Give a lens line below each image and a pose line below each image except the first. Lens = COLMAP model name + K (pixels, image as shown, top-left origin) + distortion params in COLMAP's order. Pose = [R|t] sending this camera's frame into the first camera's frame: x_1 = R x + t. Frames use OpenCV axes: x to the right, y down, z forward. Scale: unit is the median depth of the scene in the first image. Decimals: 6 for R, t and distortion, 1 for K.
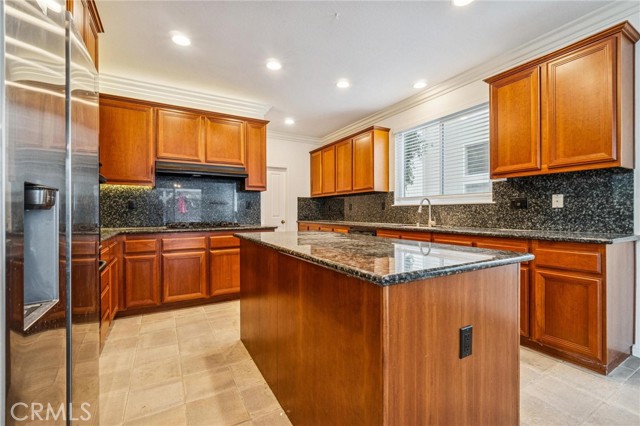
lens RADIAL K [[282.0, 0, 319.6], [0, 282.0, 212.3], [0, 0, 1]] dist [-0.000702, -0.000024]
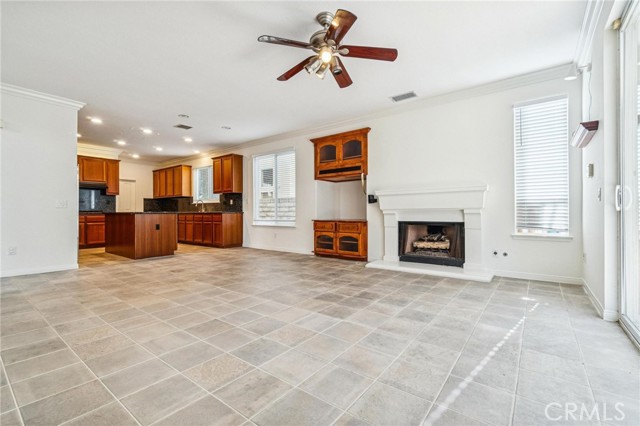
lens RADIAL K [[282.0, 0, 318.5], [0, 282.0, 212.5], [0, 0, 1]] dist [-0.000702, -0.000024]
pose [[0.921042, -0.000110, 0.389463, 0.343973], [0.000449, 1.000000, -0.000781, 0.049929], [-0.389463, 0.000894, 0.921042, -1.425149]]
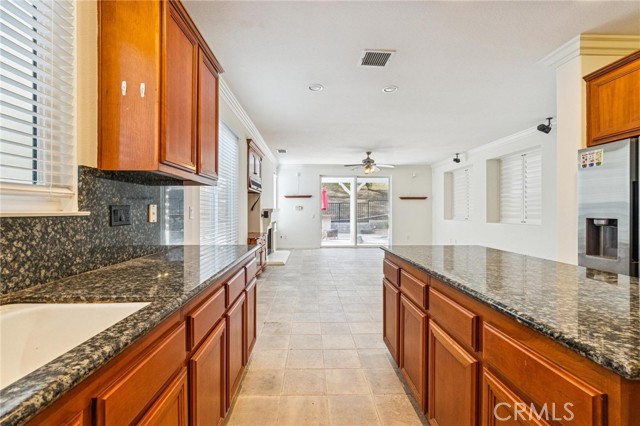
lens RADIAL K [[282.0, 0, 319.7], [0, 282.0, 211.8], [0, 0, 1]] dist [-0.000702, -0.000024]
pose [[-0.886348, -0.002631, 0.463012, 0.071416], [-0.002442, 0.999997, 0.001007, -0.030255], [-0.463014, -0.000238, -0.886351, 0.948308]]
